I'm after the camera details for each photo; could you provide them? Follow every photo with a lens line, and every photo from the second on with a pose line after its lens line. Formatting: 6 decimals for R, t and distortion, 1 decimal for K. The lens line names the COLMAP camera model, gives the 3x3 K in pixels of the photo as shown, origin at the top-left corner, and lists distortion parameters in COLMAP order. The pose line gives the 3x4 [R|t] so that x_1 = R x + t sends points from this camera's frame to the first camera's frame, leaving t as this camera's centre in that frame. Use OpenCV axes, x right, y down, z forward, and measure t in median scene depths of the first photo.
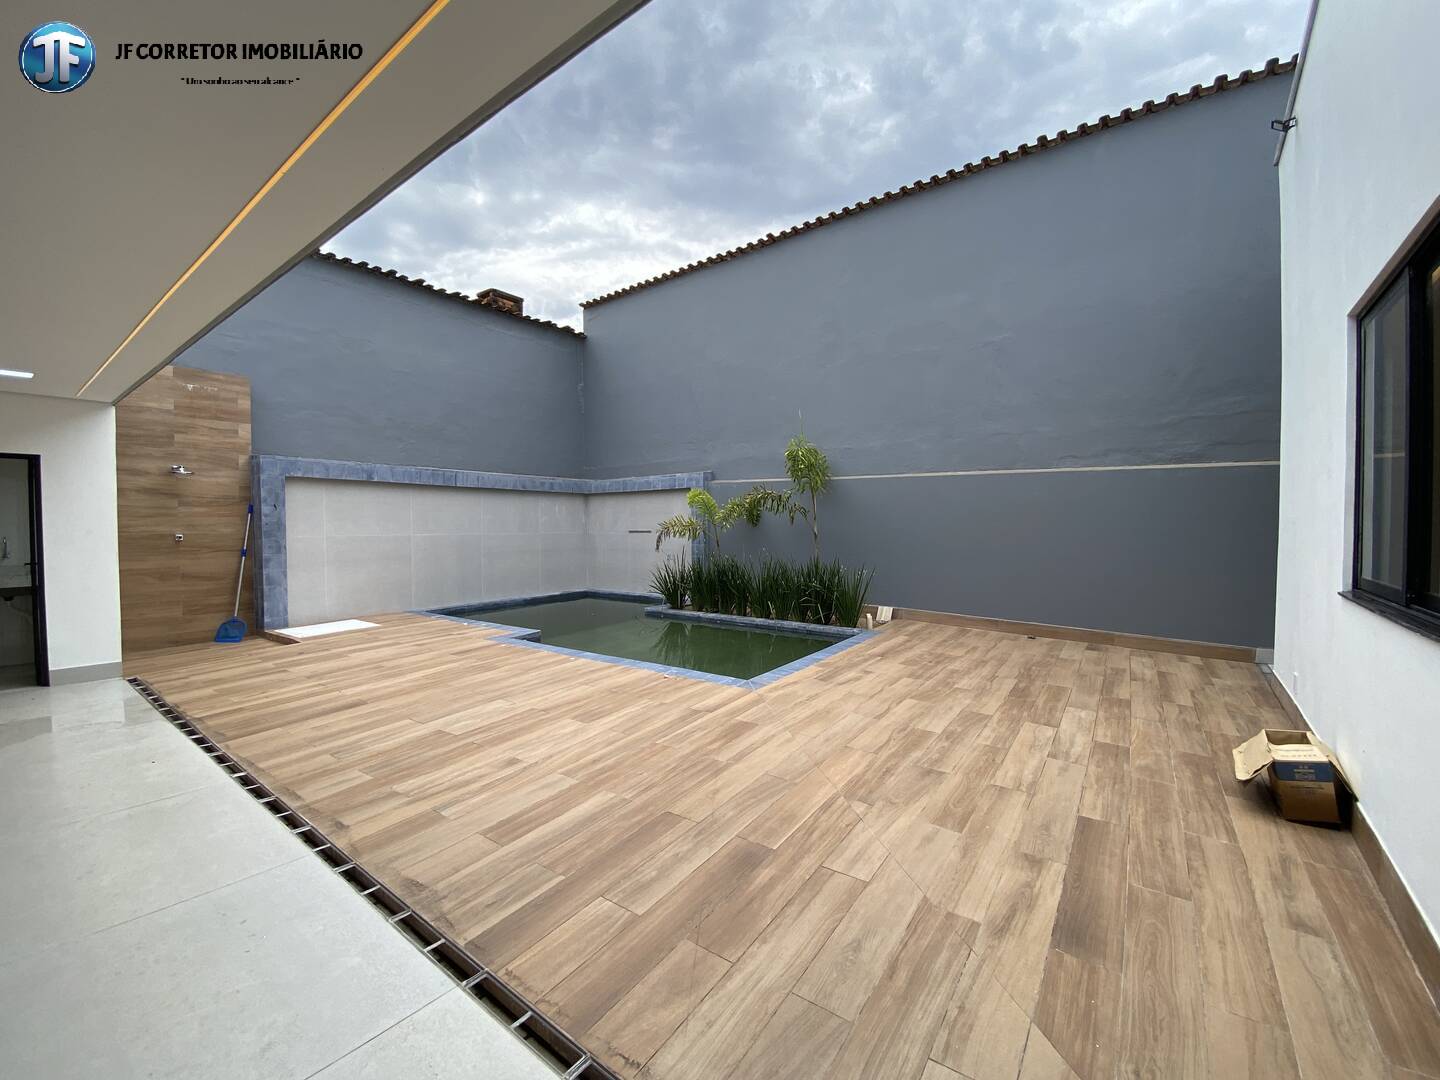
lens RADIAL K [[587.8, 0, 717.6], [0, 587.8, 542.0], [0, 0, 1]] dist [-0.021369, -0.001994]
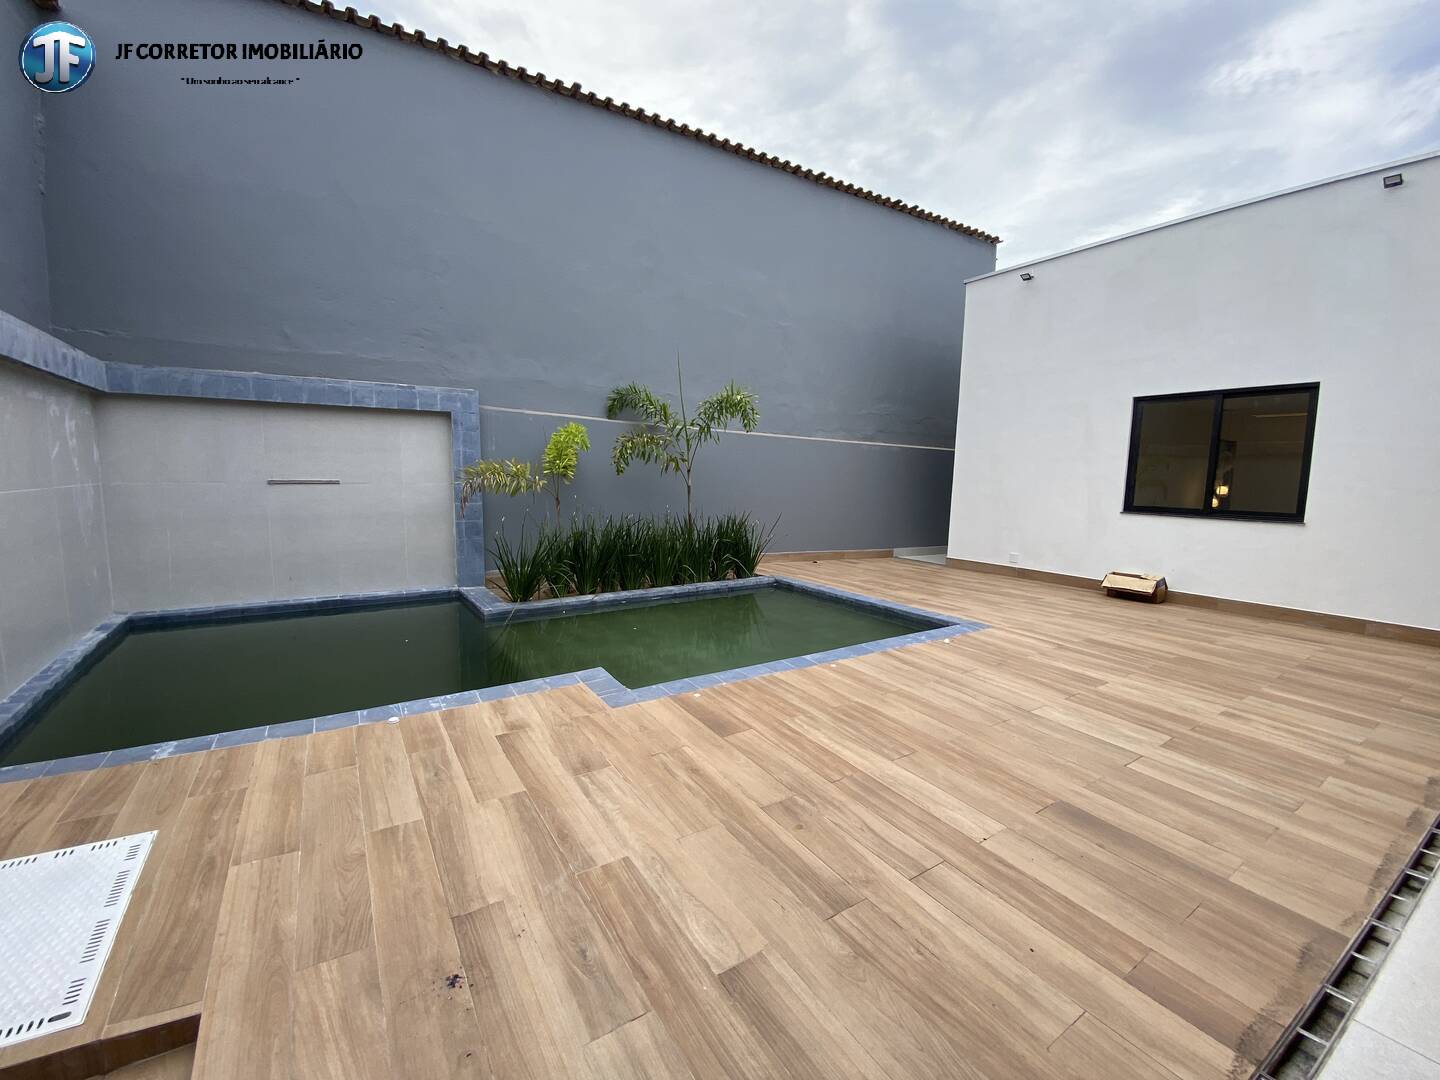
lens RADIAL K [[587.8, 0, 725.2], [0, 587.8, 543.5], [0, 0, 1]] dist [-0.021369, -0.001994]
pose [[0.368097, -0.094031, 0.925021, -0.766276], [-0.000727, 0.994844, 0.101418, -0.020818], [-0.929787, -0.038004, 0.366130, 0.692826]]
